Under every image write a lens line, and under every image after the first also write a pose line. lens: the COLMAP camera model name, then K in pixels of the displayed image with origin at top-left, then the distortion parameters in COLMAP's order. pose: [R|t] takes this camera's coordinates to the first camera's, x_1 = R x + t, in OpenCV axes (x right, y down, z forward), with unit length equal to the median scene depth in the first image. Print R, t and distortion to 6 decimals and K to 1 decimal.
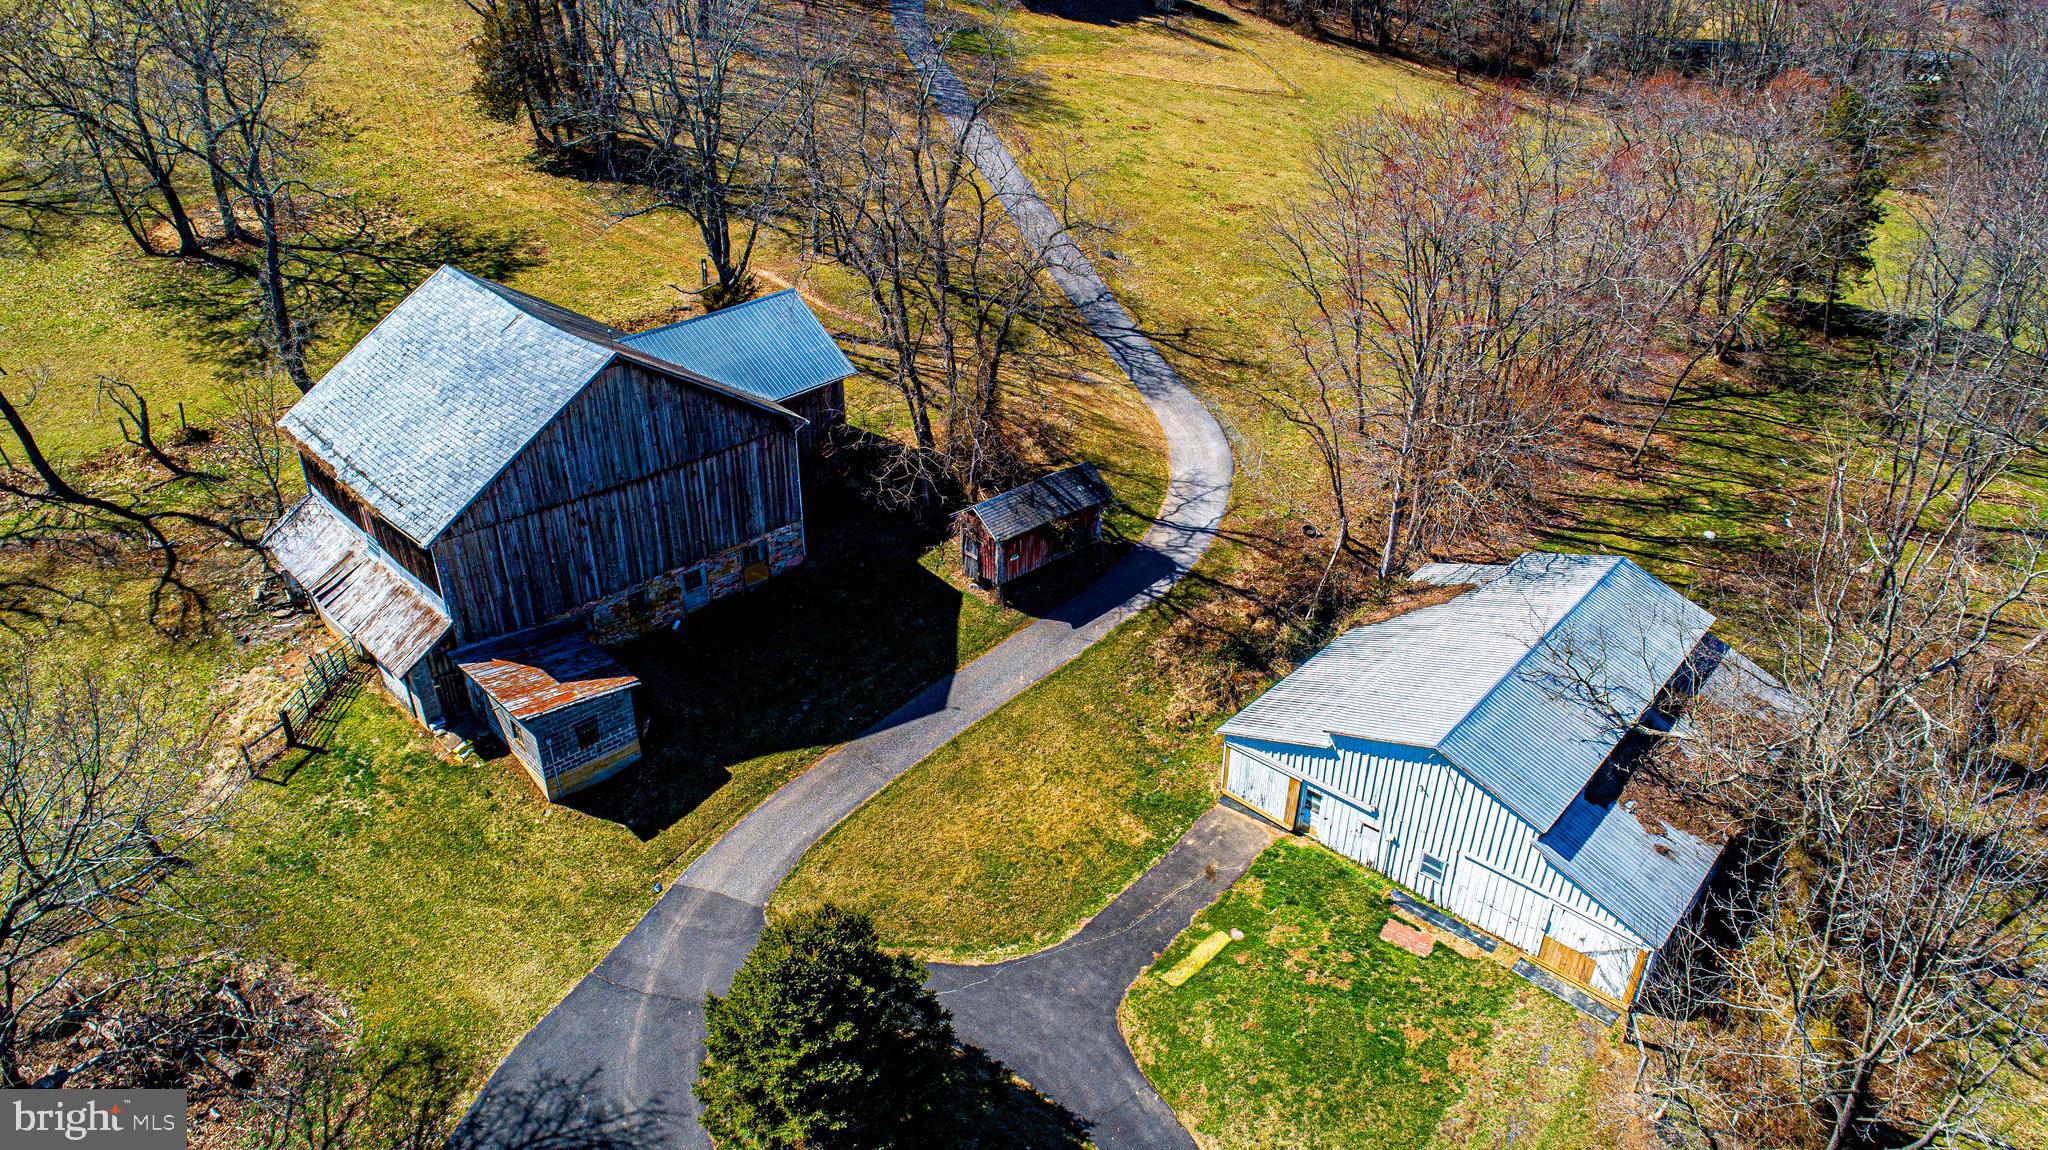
lens RADIAL K [[1367.6, 0, 1032.1], [0, 1367.6, 570.1], [0, 0, 1]] dist [-0.016944, 0.008270]
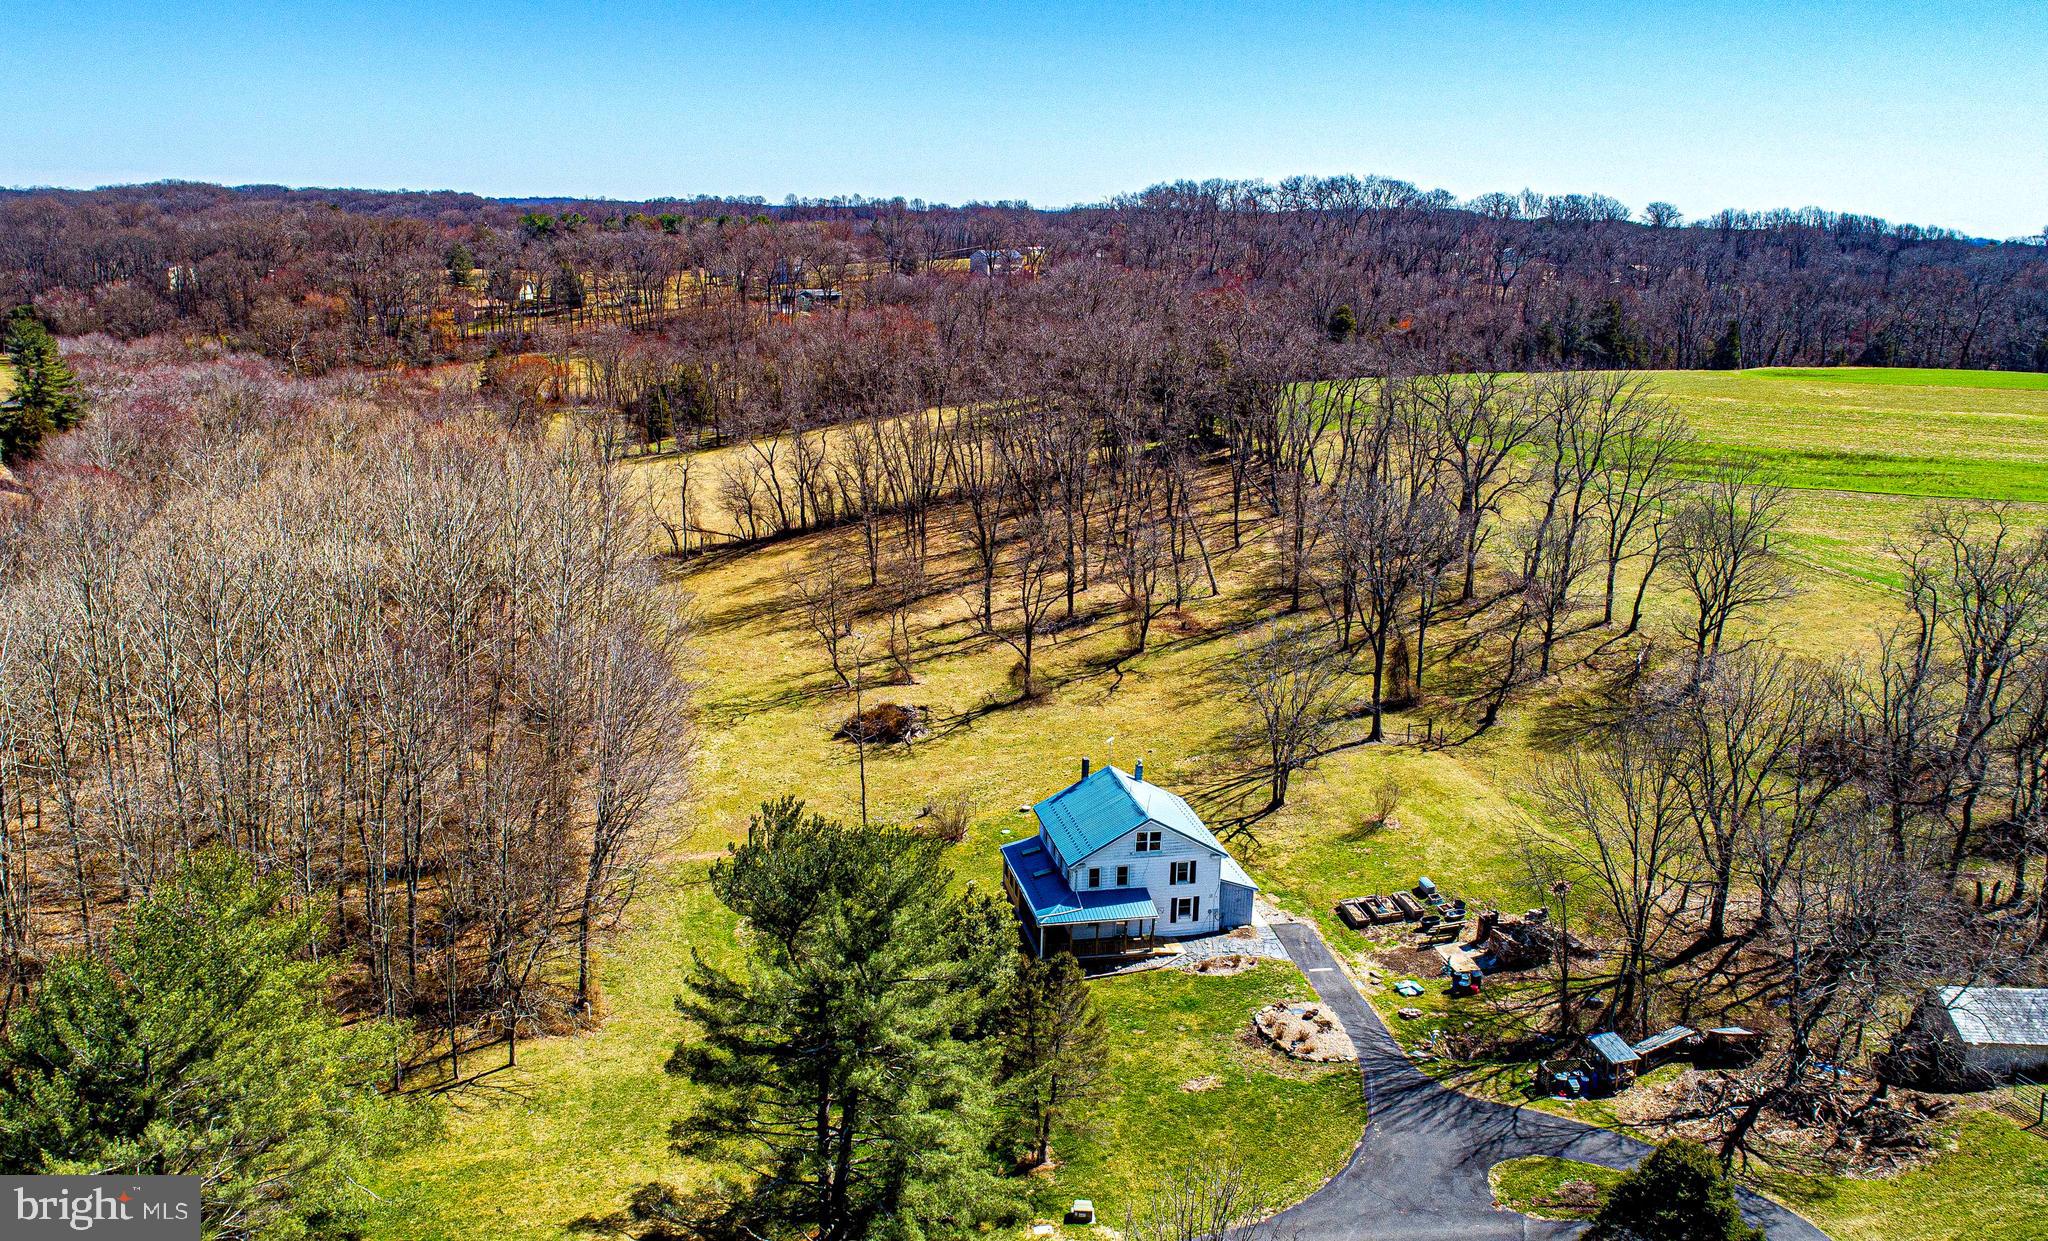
lens RADIAL K [[1613.8, 0, 1013.2], [0, 1613.8, 634.0], [0, 0, 1]] dist [-0.012558, -0.004978]
pose [[-0.728678, 0.149450, -0.668351, 0.974228], [-0.368604, 0.736907, 0.566655, -0.584145], [0.577199, 0.659266, -0.481880, 0.673725]]
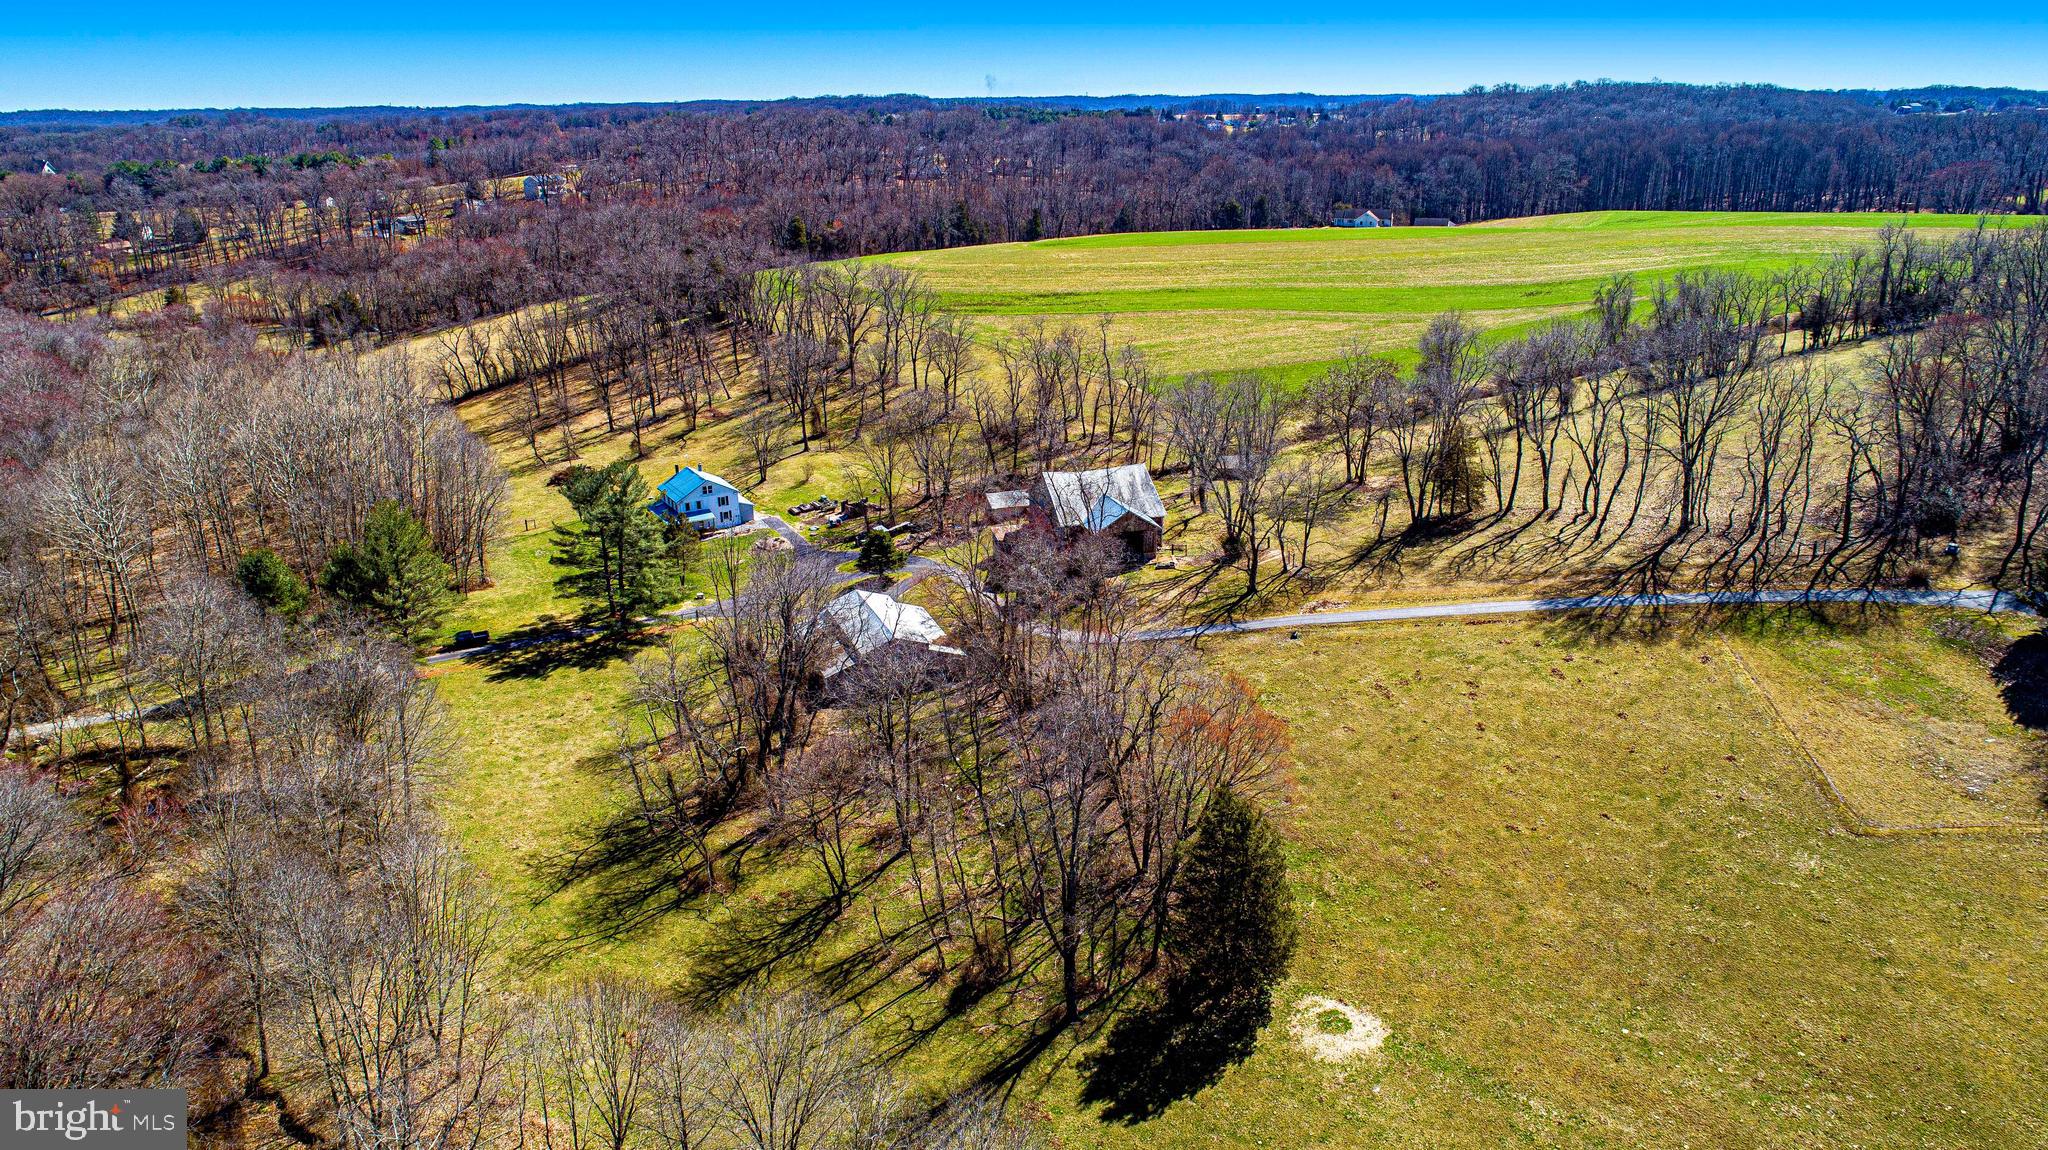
lens RADIAL K [[1367.6, 0, 1033.6], [0, 1367.6, 575.4], [0, 0, 1]] dist [-0.016944, 0.008270]
pose [[-0.458578, 0.294810, -0.838328, 2.545108], [-0.438501, 0.745451, 0.502015, -1.585734], [0.772932, 0.597821, -0.212573, 1.702857]]
